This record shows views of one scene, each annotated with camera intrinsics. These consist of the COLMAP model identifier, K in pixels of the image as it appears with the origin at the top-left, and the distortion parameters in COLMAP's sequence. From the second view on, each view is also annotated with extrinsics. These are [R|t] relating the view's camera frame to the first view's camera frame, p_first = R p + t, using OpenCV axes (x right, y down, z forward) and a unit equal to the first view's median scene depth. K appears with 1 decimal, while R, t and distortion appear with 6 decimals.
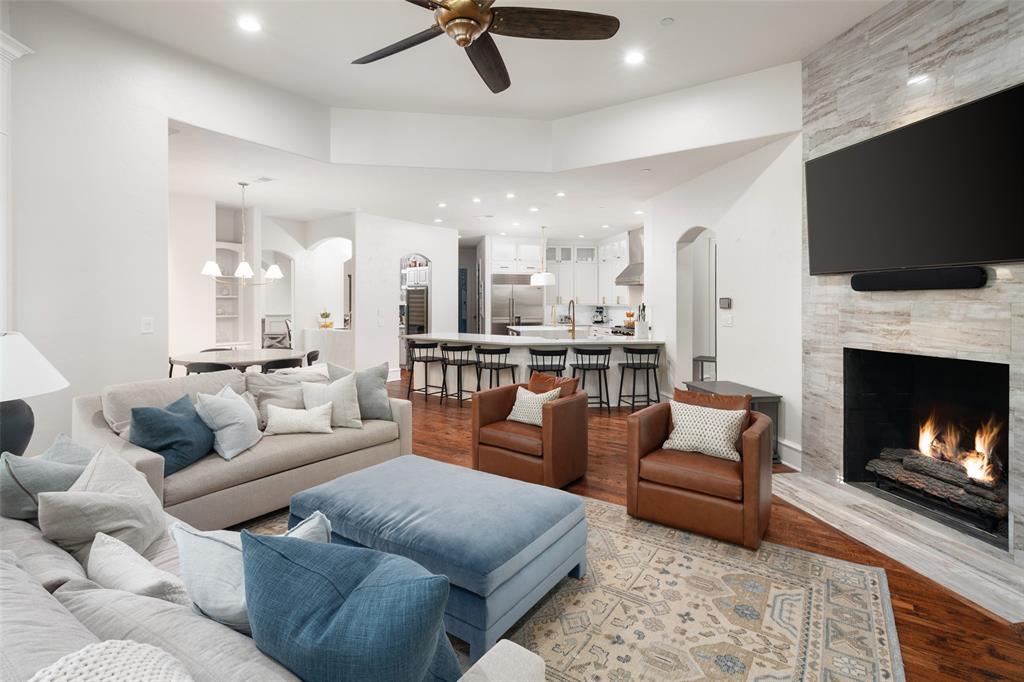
lens RADIAL K [[497.0, 0, 505.3], [0, 497.0, 309.7], [0, 0, 1]] dist [-0.002262, -0.000963]
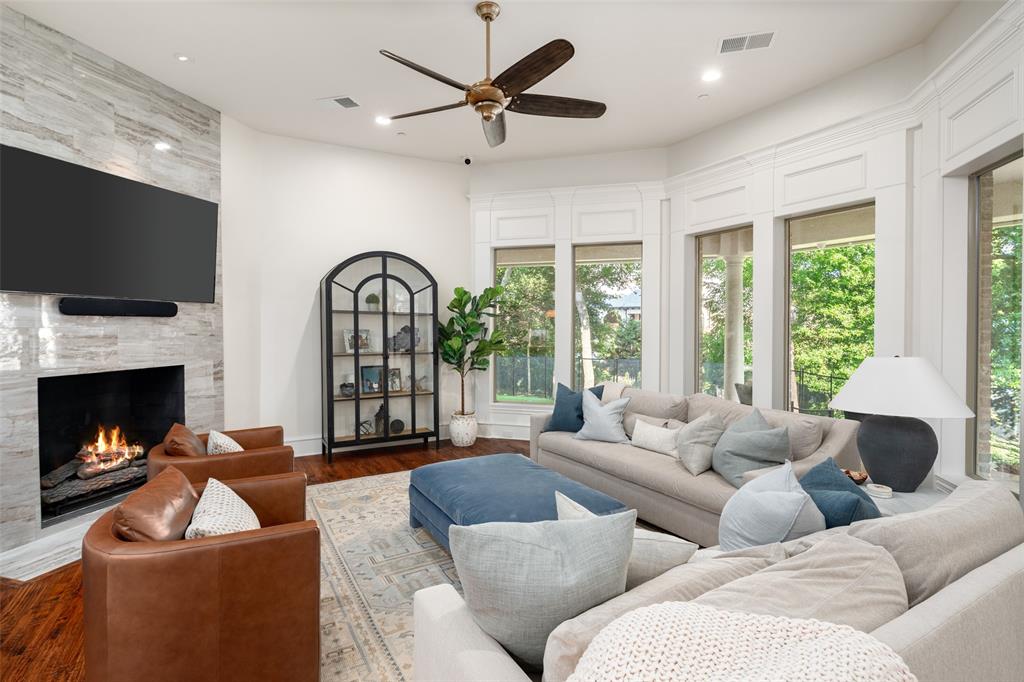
lens RADIAL K [[509.7, 0, 513.1], [0, 509.7, 329.4], [0, 0, 1]] dist [-0.000319, -0.000083]
pose [[-0.905879, -0.006171, 0.423492, -0.528322], [0.004256, 0.999711, 0.023671, -0.031842], [-0.423516, 0.023245, -0.905590, 1.650824]]
